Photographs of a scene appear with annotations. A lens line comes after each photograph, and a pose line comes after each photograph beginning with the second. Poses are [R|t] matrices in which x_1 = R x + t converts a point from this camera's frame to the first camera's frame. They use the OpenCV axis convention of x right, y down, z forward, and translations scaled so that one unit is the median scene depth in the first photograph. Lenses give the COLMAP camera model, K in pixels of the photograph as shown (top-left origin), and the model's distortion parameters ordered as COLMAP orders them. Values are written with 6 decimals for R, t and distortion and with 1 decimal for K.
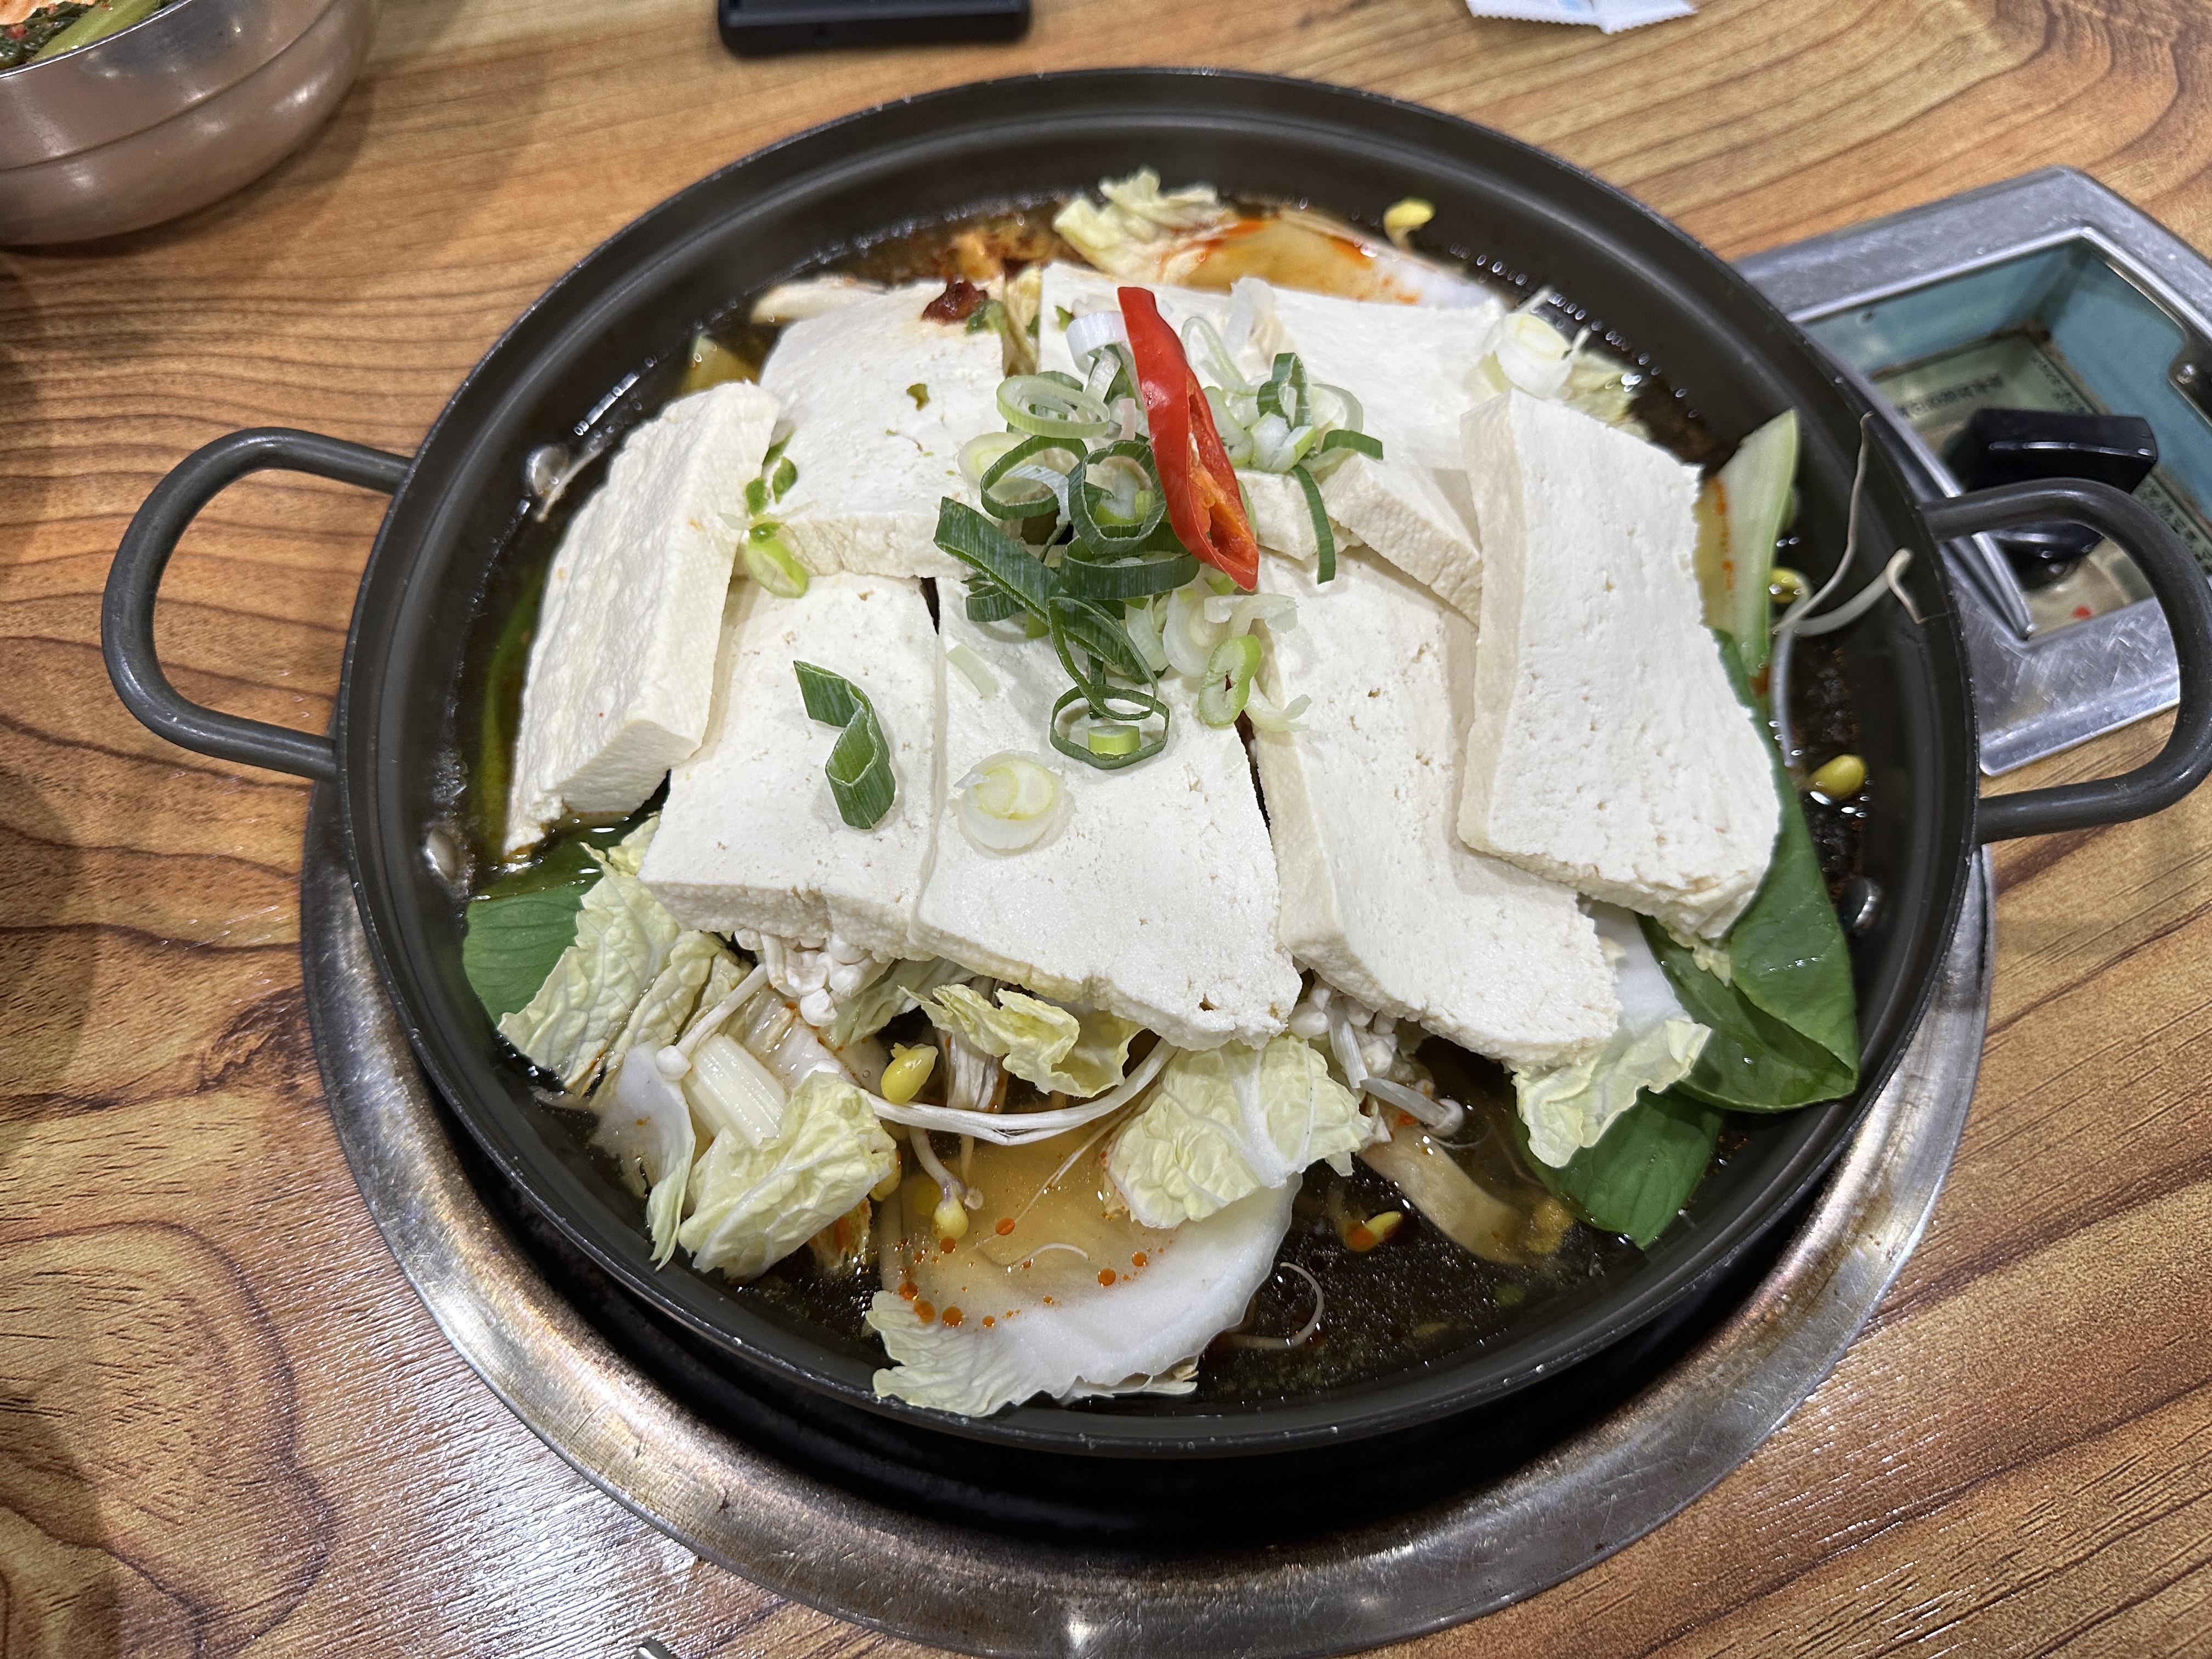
lens RADIAL K [[1563.5, 0, 1106.0], [0, 1563.5, 829.5], [0, 0, 1]] dist [-0.087369, 0.039829]
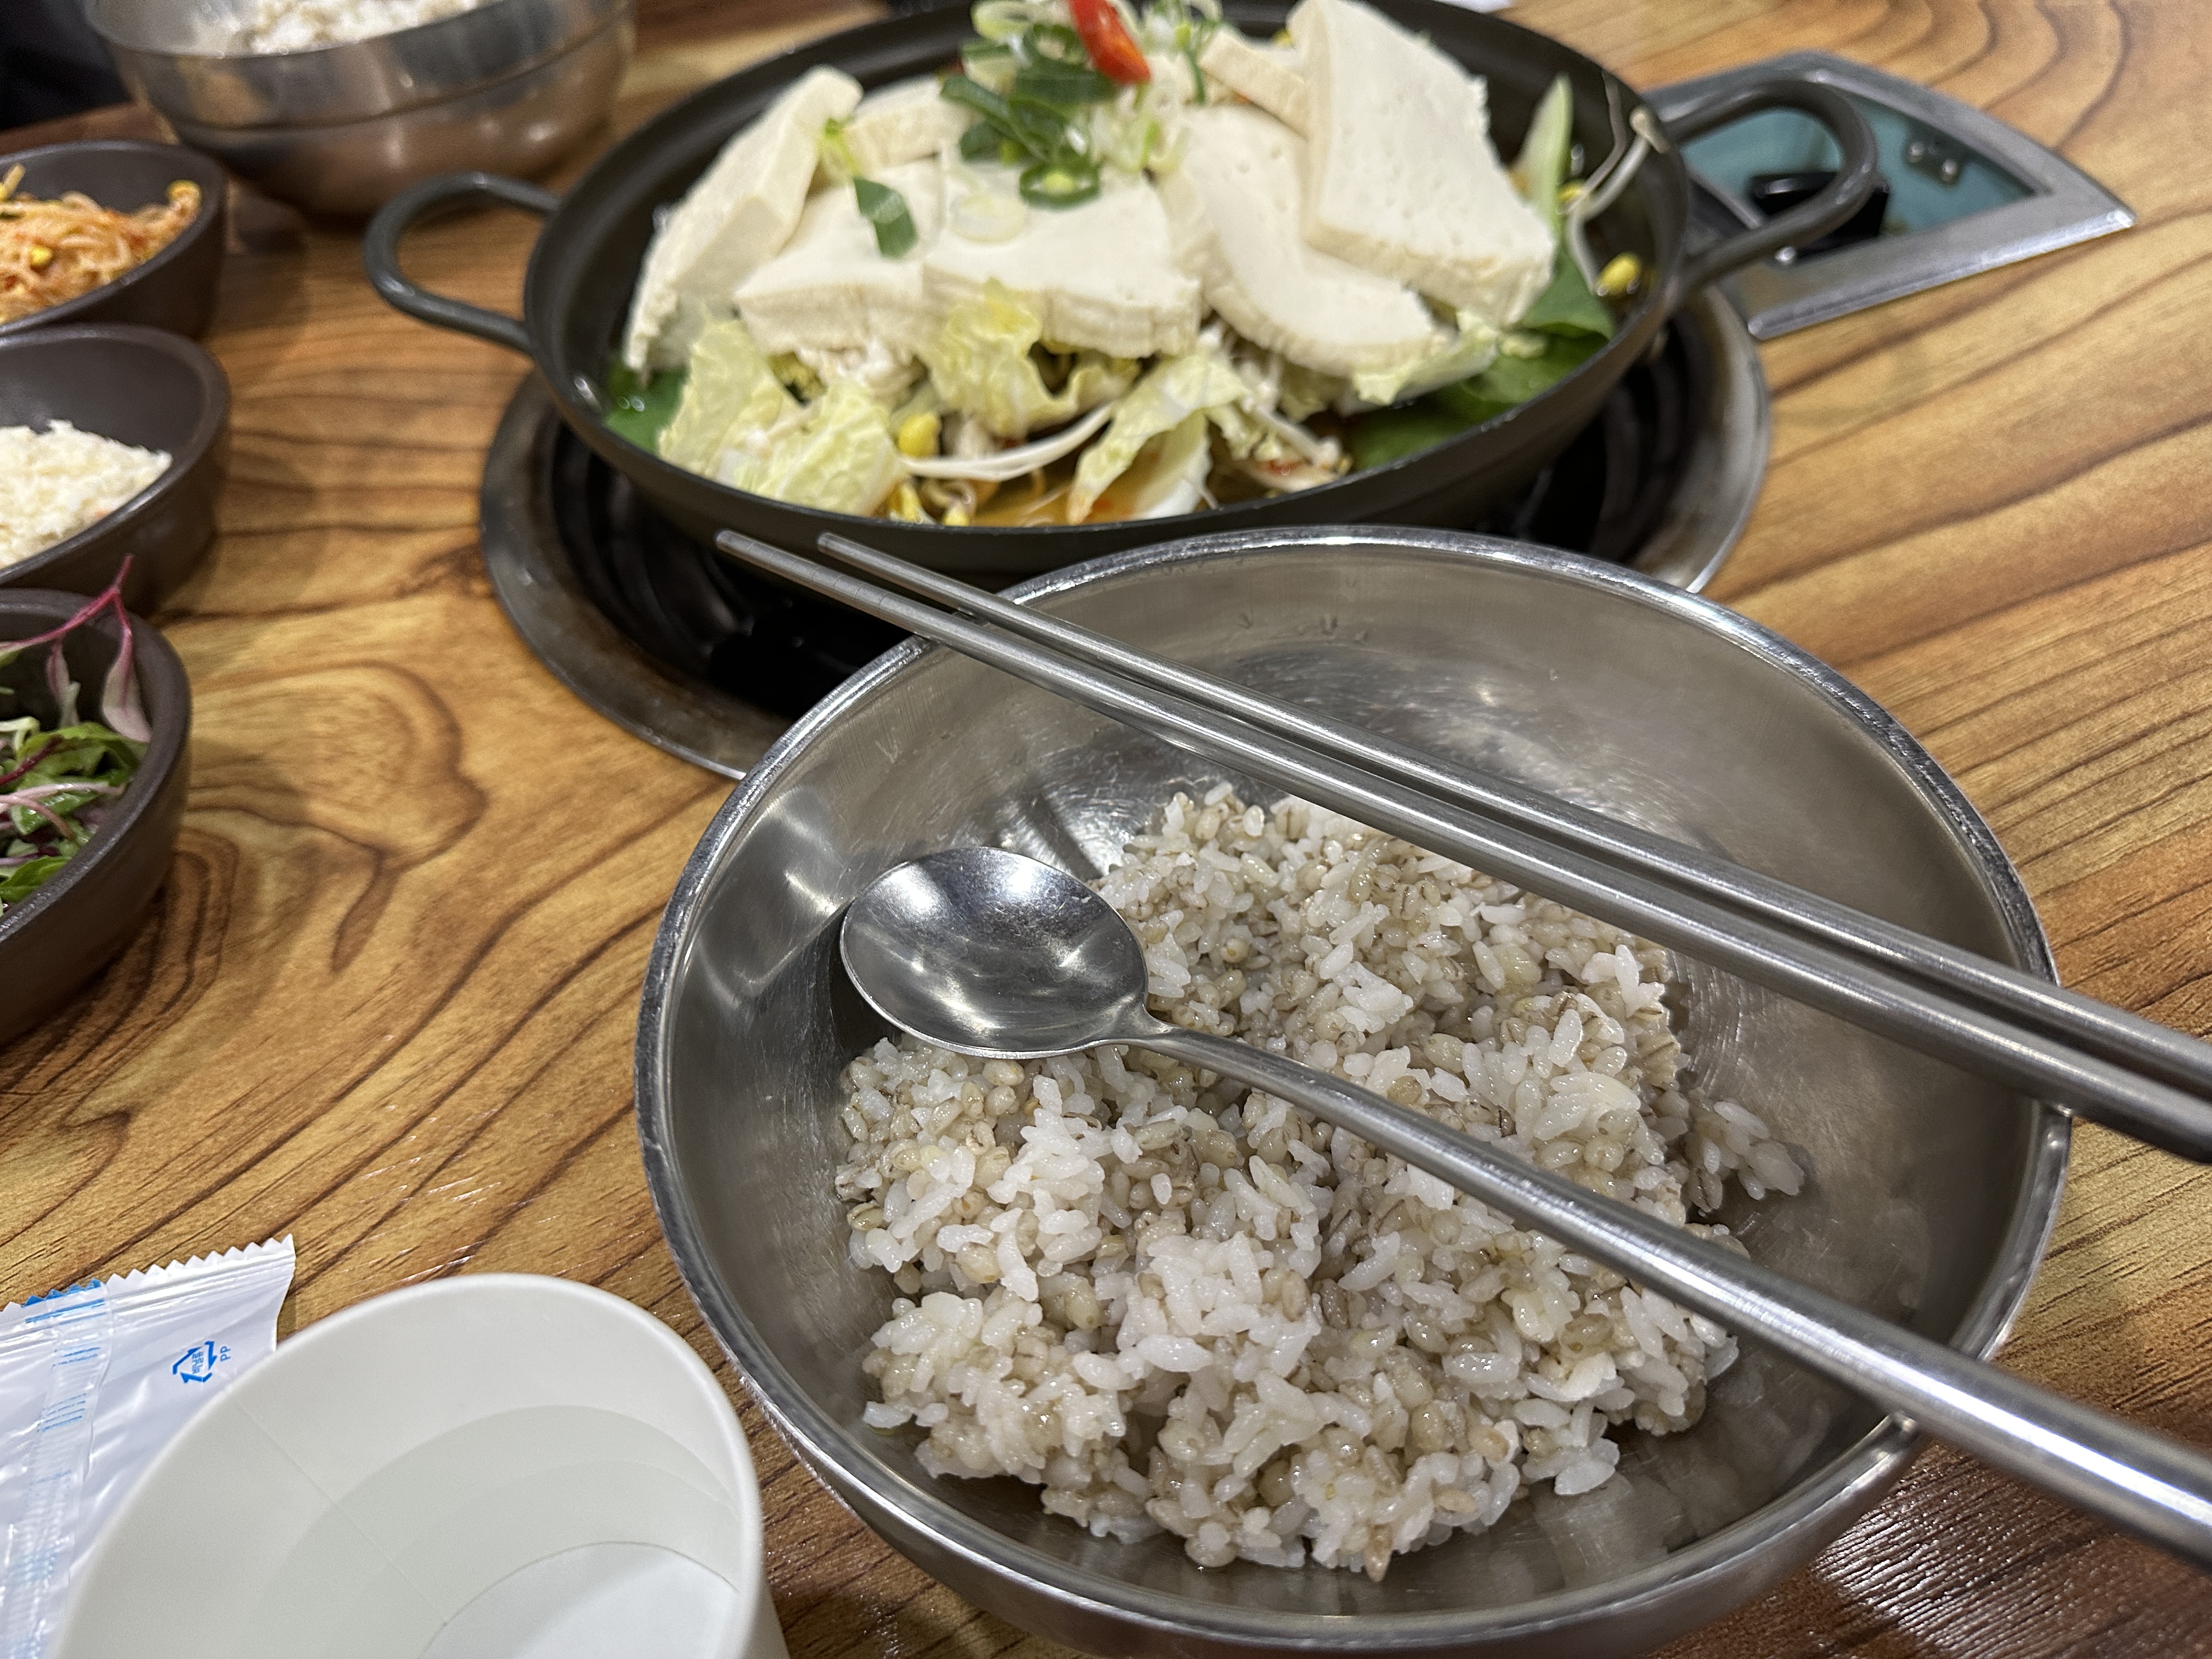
lens RADIAL K [[1563.5, 0, 1106.0], [0, 1563.5, 829.5], [0, 0, 1]] dist [-0.087369, 0.039829]
pose [[0.997353, -0.058191, -0.043603, 0.062969], [0.045109, 0.965446, -0.256670, 0.764322], [0.057032, 0.254023, 0.965515, -0.204868]]
